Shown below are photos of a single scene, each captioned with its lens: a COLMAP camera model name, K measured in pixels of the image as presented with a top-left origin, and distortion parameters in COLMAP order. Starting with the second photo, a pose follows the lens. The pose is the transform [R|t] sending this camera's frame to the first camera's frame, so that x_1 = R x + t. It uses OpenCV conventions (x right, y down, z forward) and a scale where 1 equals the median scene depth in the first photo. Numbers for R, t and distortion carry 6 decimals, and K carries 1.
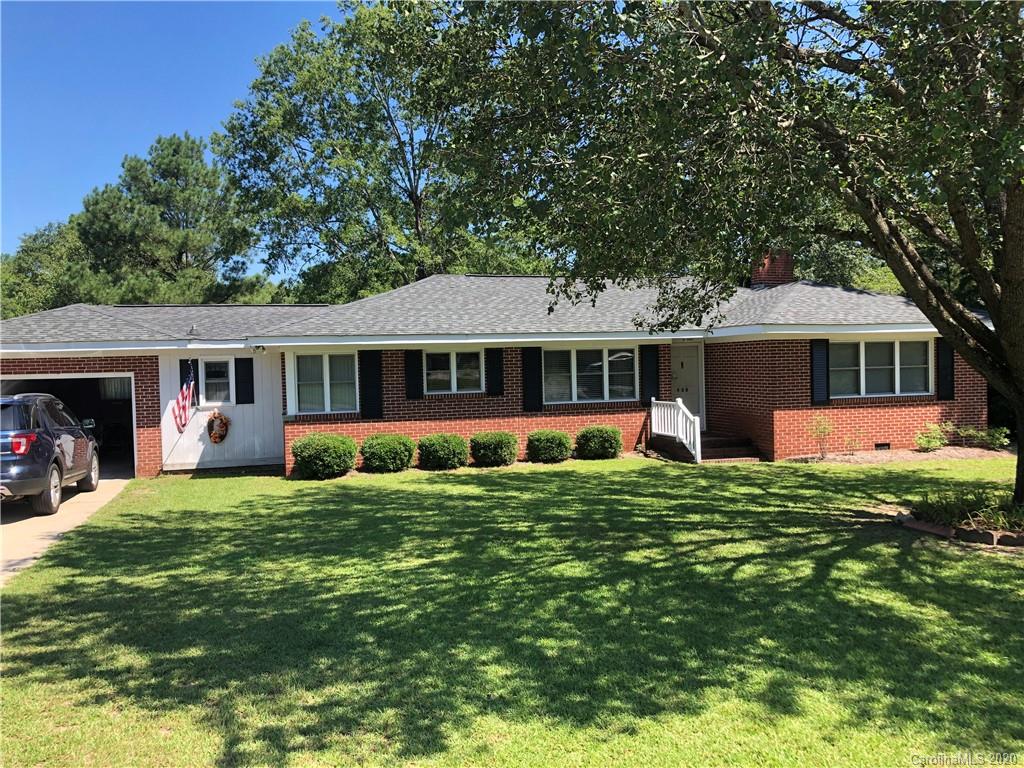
lens RADIAL K [[844.2, 0, 512.0], [0, 844.2, 384.0], [0, 0, 1]] dist [0.046795, 0.000588]
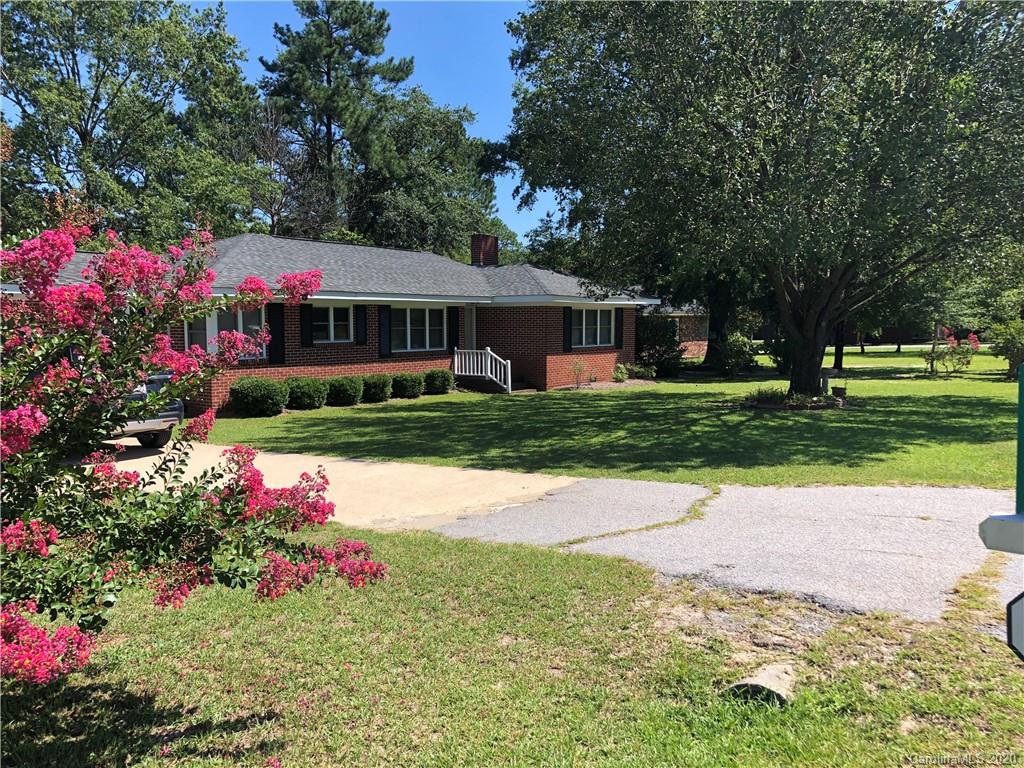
lens RADIAL K [[832.1, 0, 512.0], [0, 832.1, 384.0], [0, 0, 1]] dist [0.001214, 0.000408]
pose [[0.805494, -0.023785, 0.592127, -0.554204], [-0.002851, 0.999027, 0.044008, 0.017132], [-0.592597, -0.037137, 0.804642, -0.084746]]
